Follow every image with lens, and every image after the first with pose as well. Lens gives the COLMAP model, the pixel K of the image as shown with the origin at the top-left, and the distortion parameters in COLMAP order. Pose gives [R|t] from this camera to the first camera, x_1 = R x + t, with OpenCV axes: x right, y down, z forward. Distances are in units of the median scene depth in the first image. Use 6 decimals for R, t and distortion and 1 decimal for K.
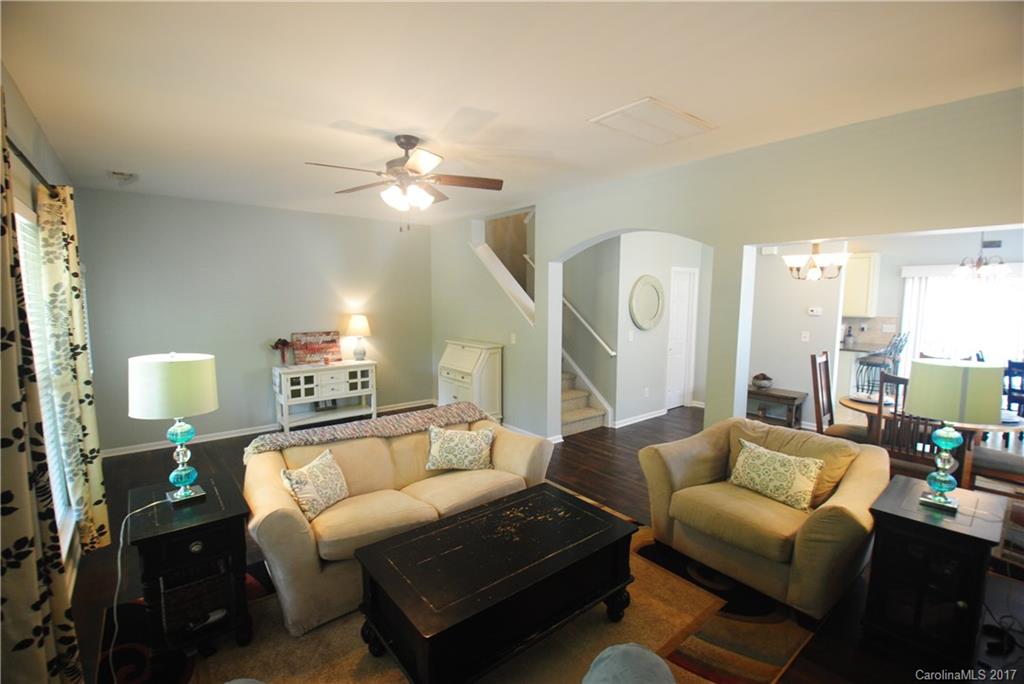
lens RADIAL K [[453.4, 0, 507.7], [0, 453.4, 344.3], [0, 0, 1]] dist [0.017905, -0.029063]
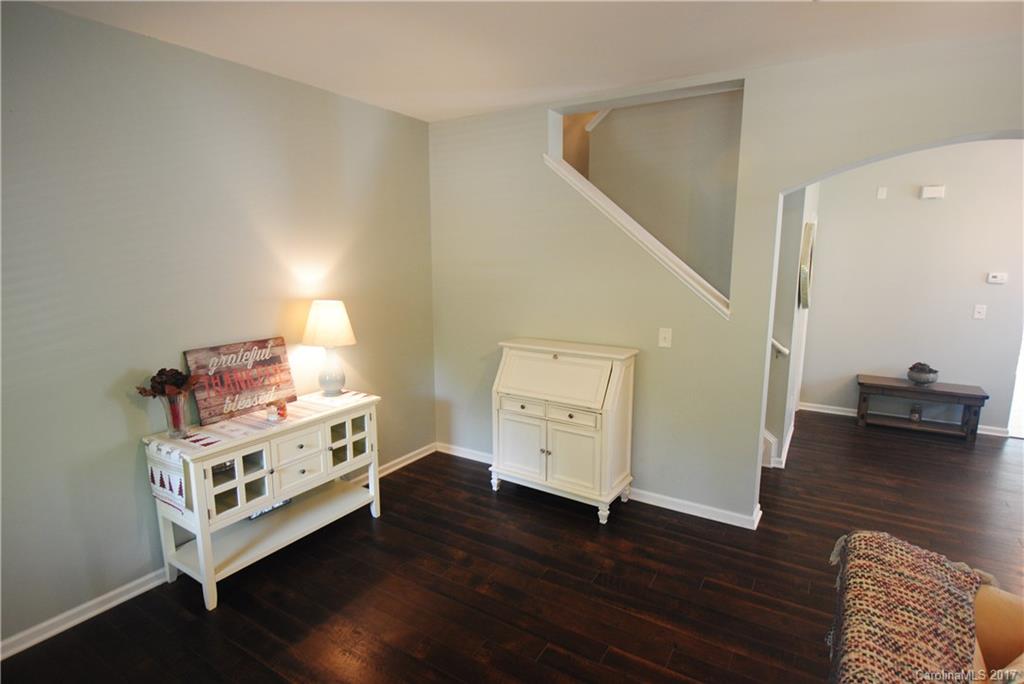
lens RADIAL K [[527.4, 0, 512.0], [0, 527.4, 342.0], [0, 0, 1]] dist [-0.003904, -0.000970]
pose [[0.942443, -0.057887, 0.329318, -0.345536], [0.037168, 0.996933, 0.068873, -0.054319], [-0.332295, -0.052669, 0.941704, 0.439826]]
